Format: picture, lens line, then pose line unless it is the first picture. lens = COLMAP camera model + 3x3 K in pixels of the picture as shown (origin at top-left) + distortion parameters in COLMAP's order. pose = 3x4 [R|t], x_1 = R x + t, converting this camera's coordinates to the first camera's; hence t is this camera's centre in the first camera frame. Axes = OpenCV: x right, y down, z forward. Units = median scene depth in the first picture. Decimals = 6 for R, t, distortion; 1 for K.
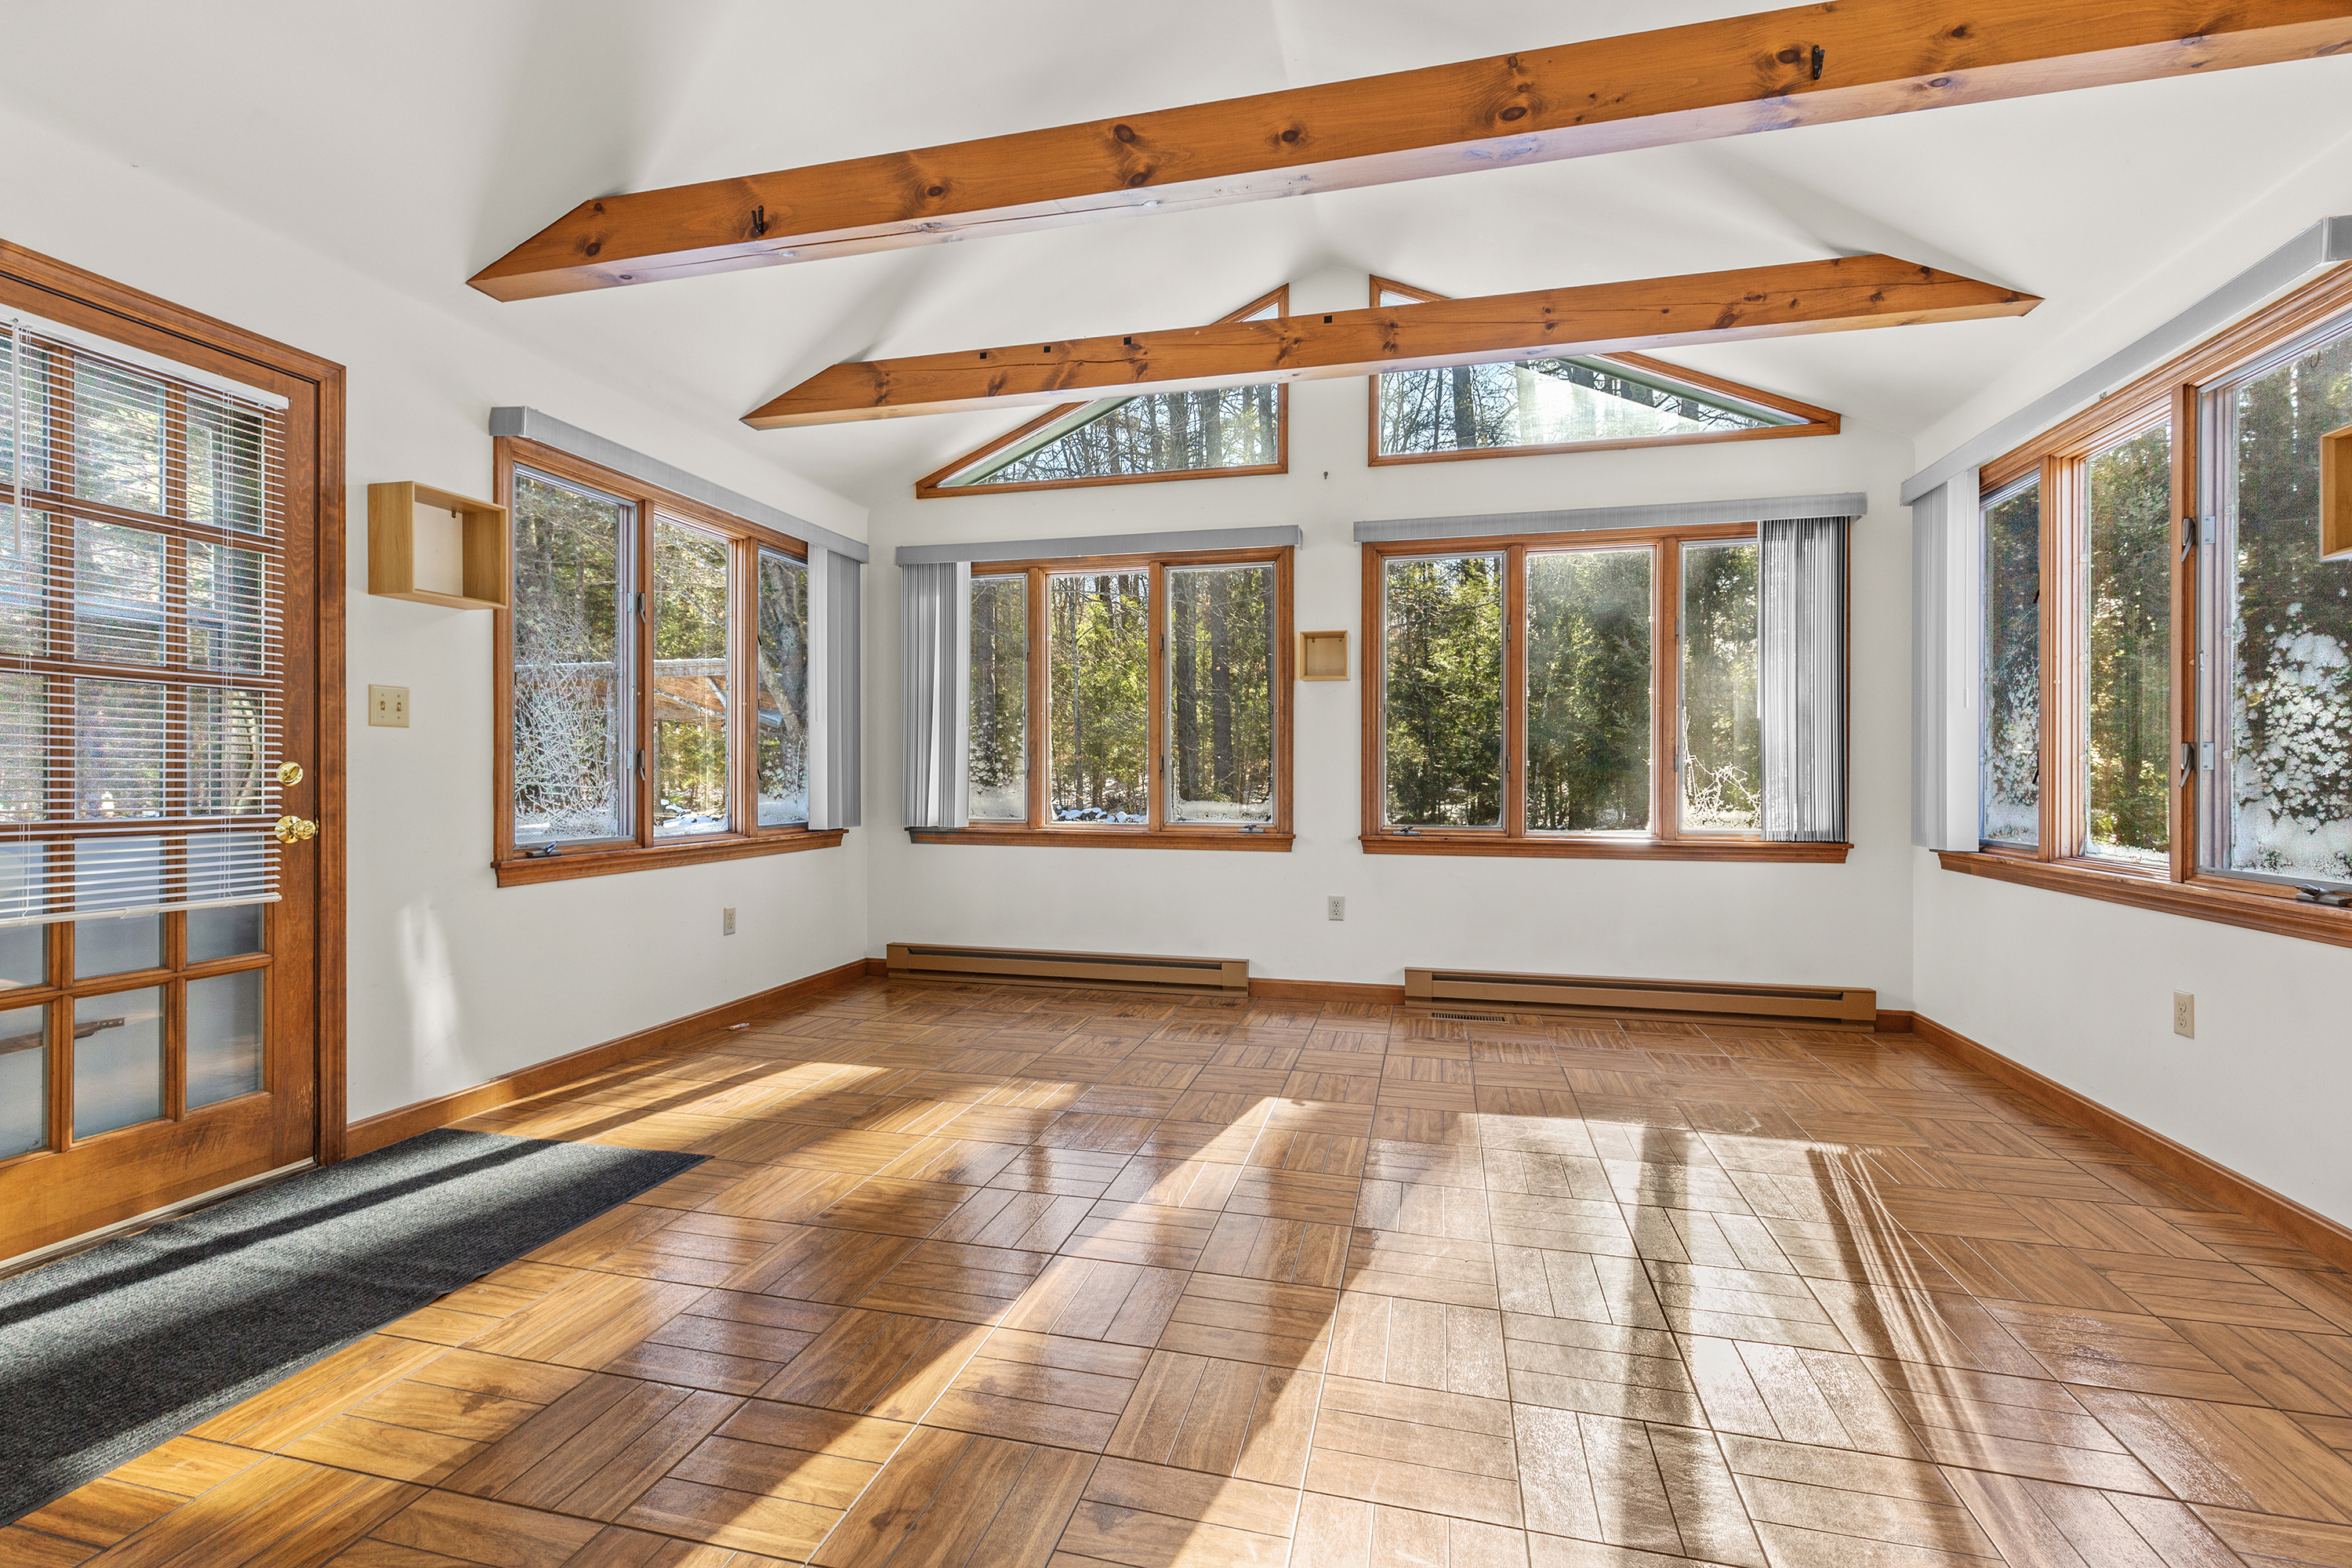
lens RADIAL K [[1053.4, 0, 1163.2], [0, 1053.4, 777.1], [0, 0, 1]] dist [0.001470, 0.000045]
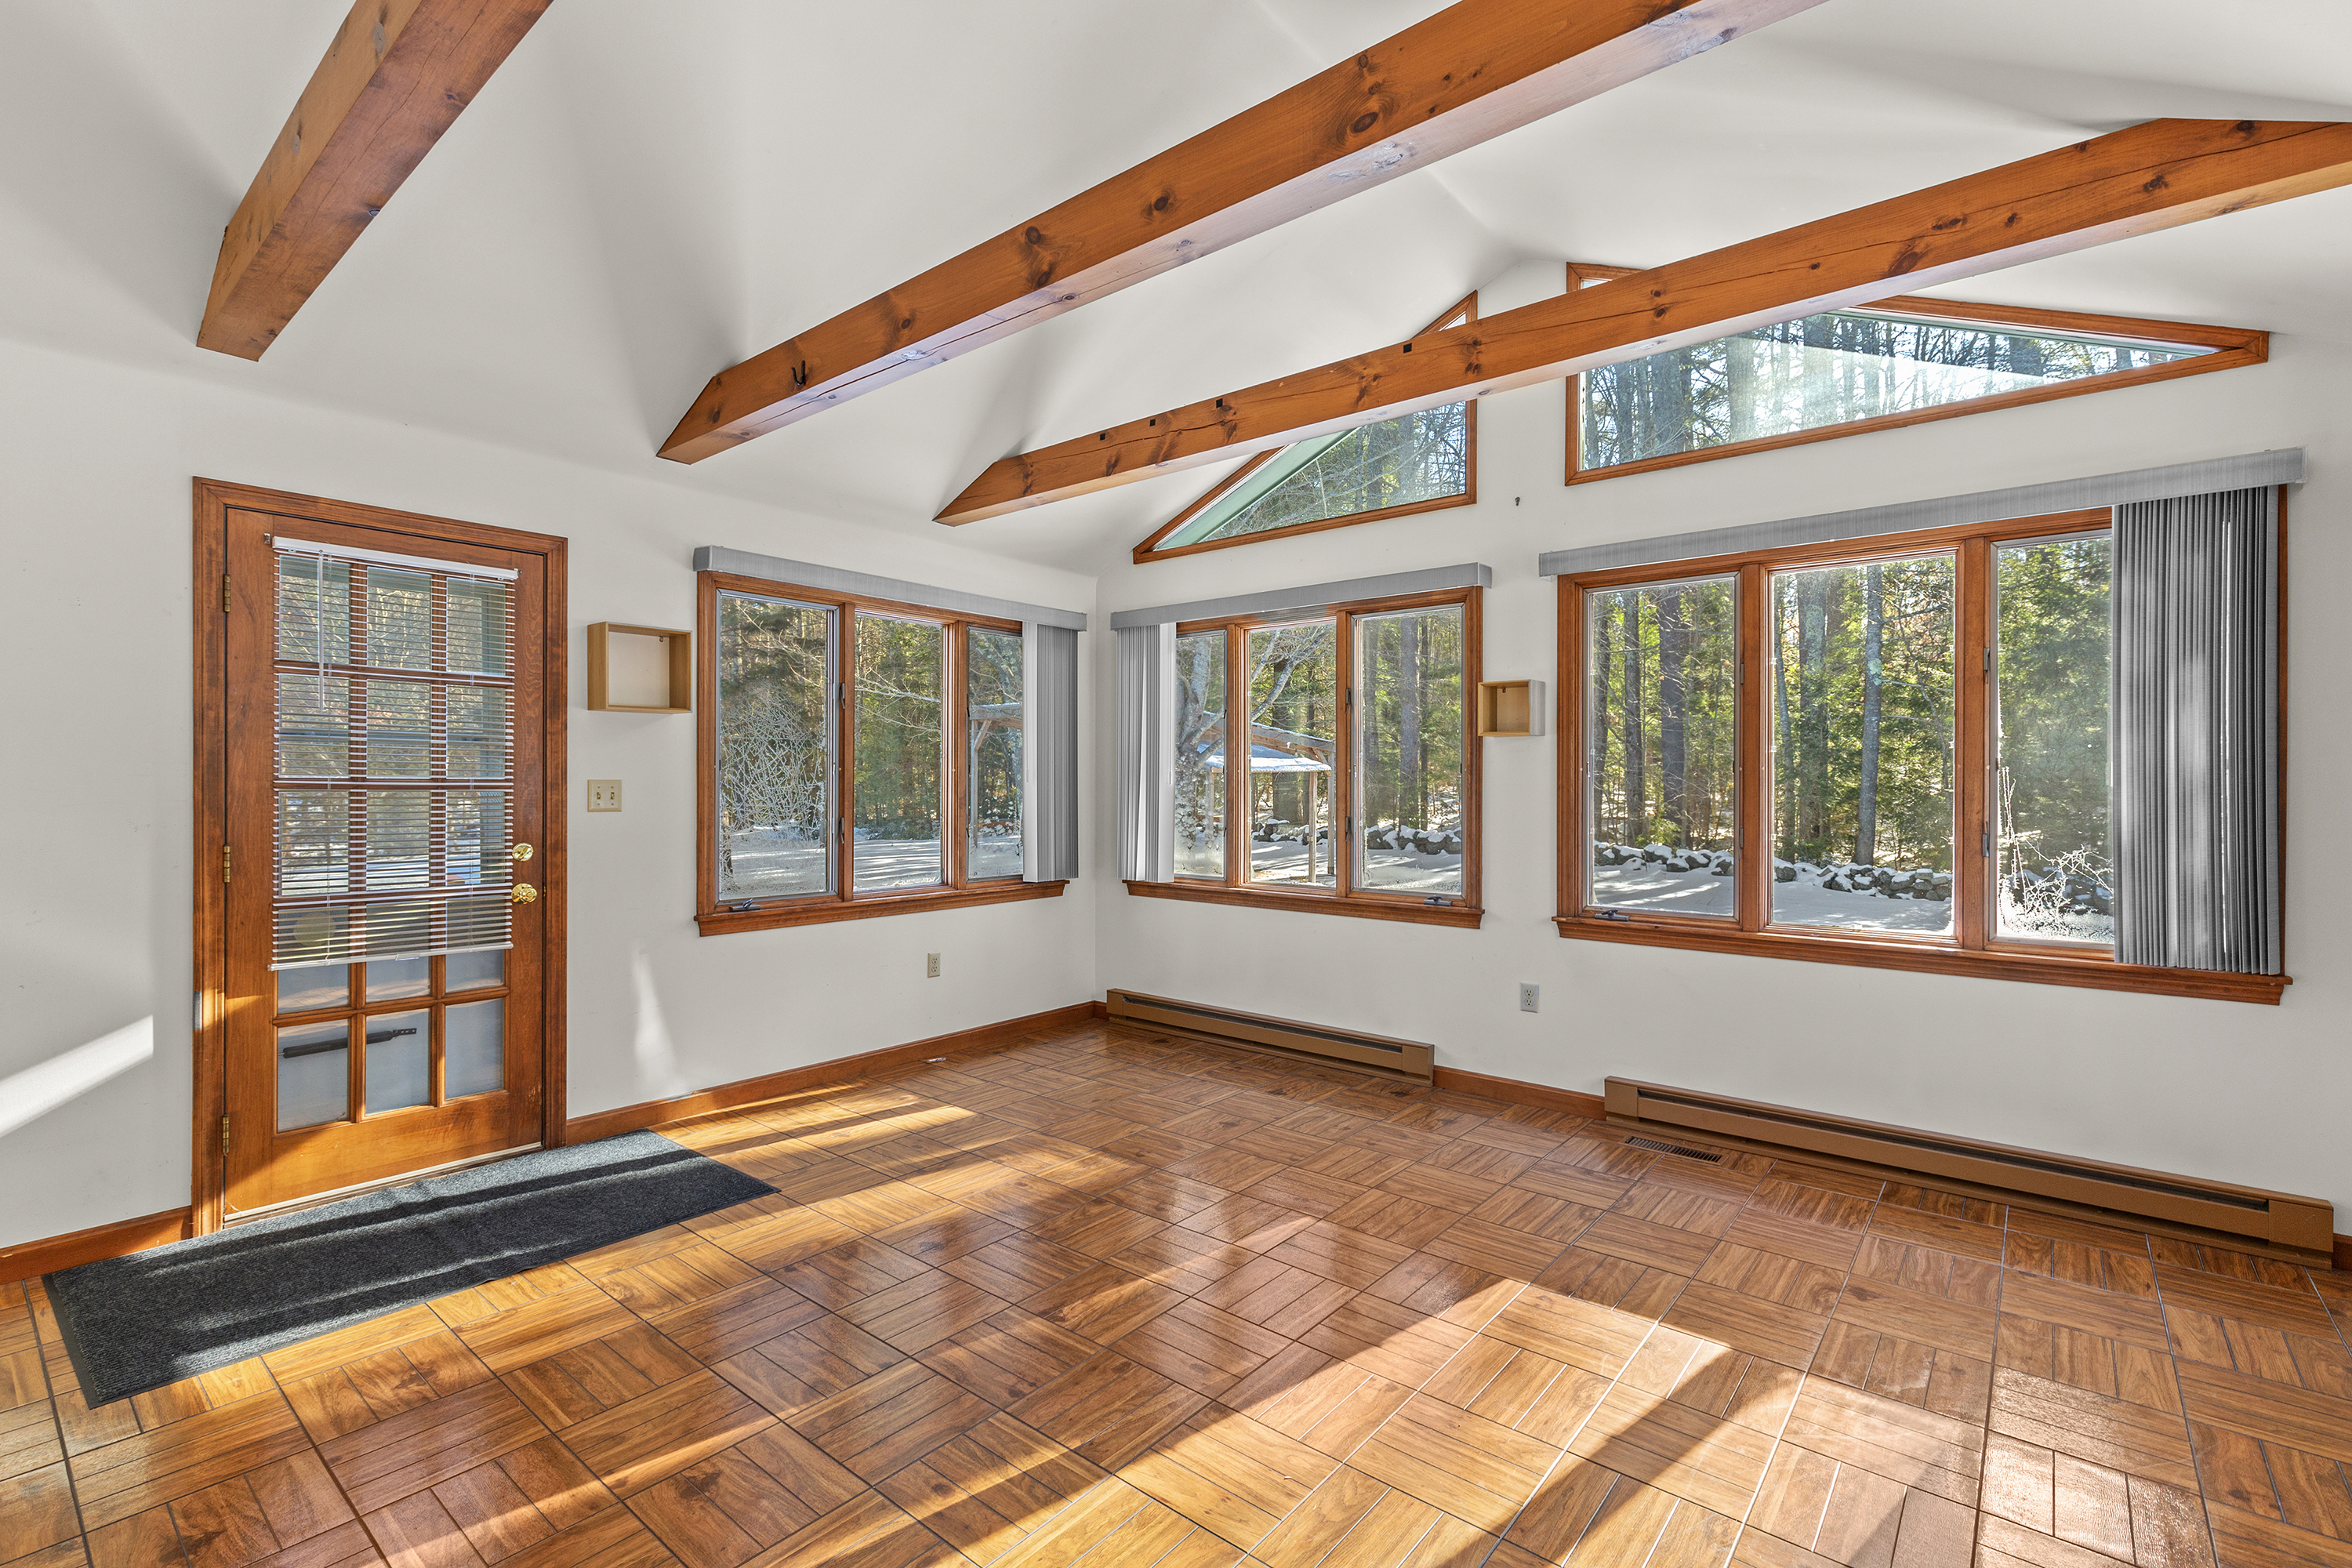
lens RADIAL K [[1053.4, 0, 1176.5], [0, 1053.4, 784.1], [0, 0, 1]] dist [0.001470, 0.000045]
pose [[0.901639, 0.001257, -0.432488, 0.360161], [-0.001898, 0.999998, -0.001051, -0.065494], [0.432485, 0.001769, 0.901639, 0.115859]]
